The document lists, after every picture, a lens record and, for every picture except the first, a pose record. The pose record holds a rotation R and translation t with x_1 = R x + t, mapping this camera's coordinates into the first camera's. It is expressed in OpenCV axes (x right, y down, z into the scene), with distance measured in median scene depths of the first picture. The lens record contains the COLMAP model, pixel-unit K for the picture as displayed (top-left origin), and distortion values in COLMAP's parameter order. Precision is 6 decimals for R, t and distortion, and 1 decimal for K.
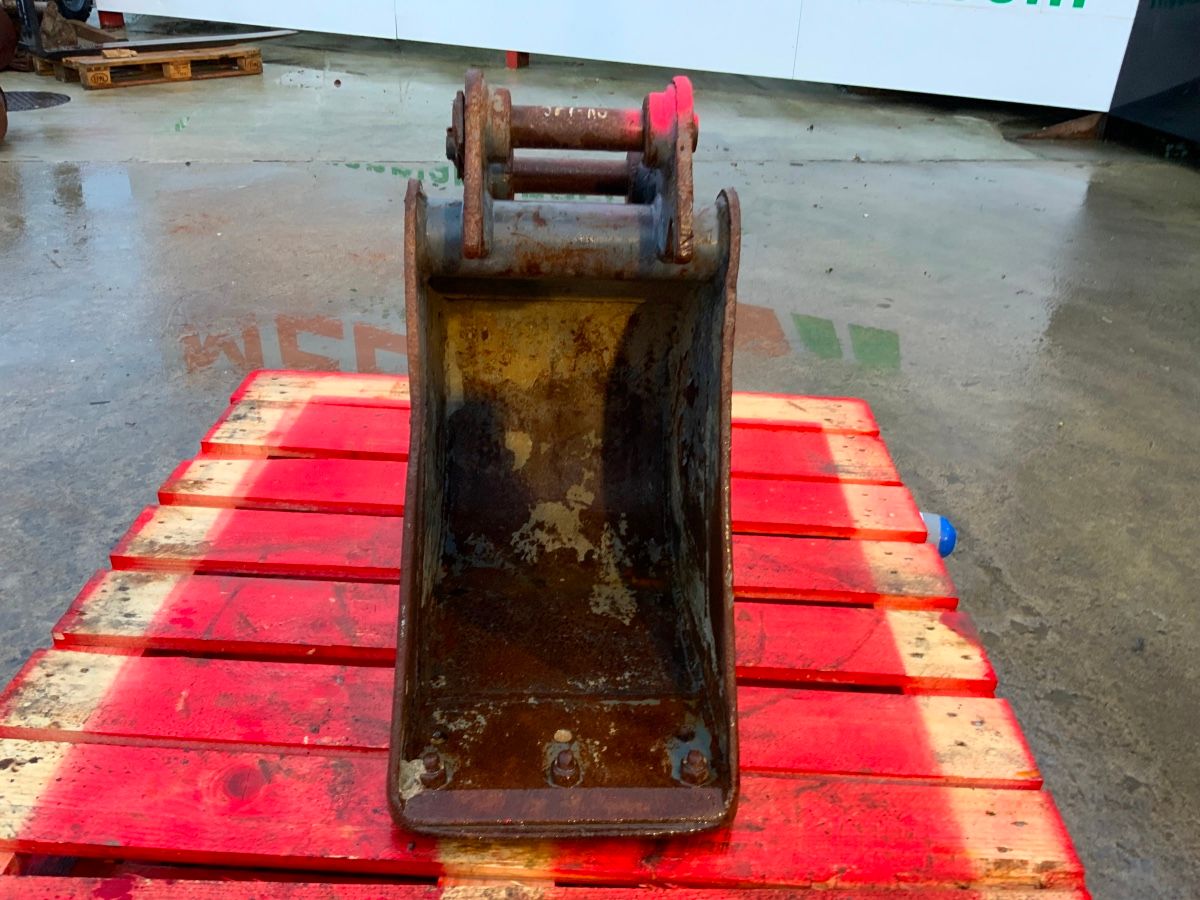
lens RADIAL K [[989.9, 0, 600.8], [0, 989.9, 454.7], [0, 0, 1]] dist [0.083463, -0.163612]
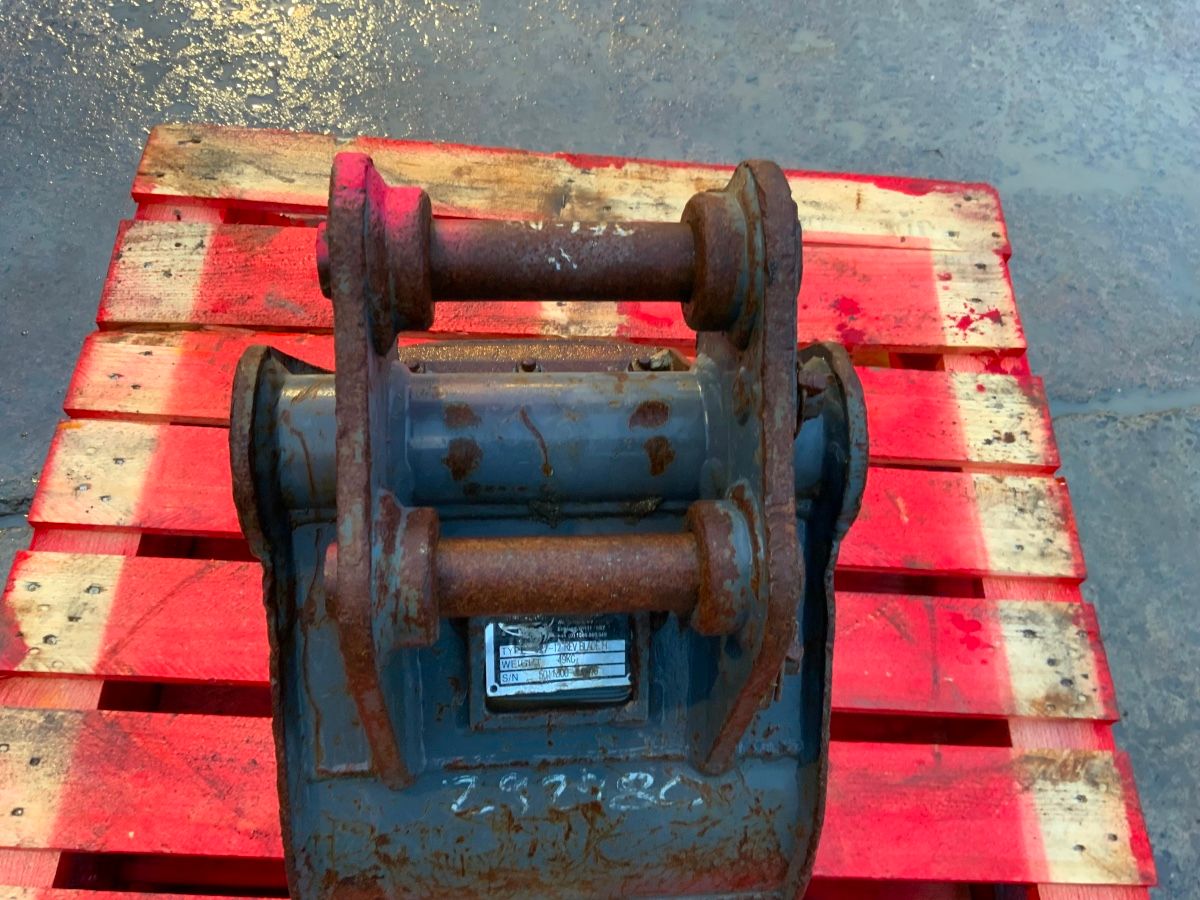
lens RADIAL K [[989.9, 0, 600.8], [0, 989.9, 454.7], [0, 0, 1]] dist [0.083463, -0.163612]
pose [[-0.991529, -0.052097, -0.118983, 0.009892], [-0.118083, -0.020041, 0.992801, -0.668609], [-0.054106, 0.998441, 0.013720, 0.871416]]
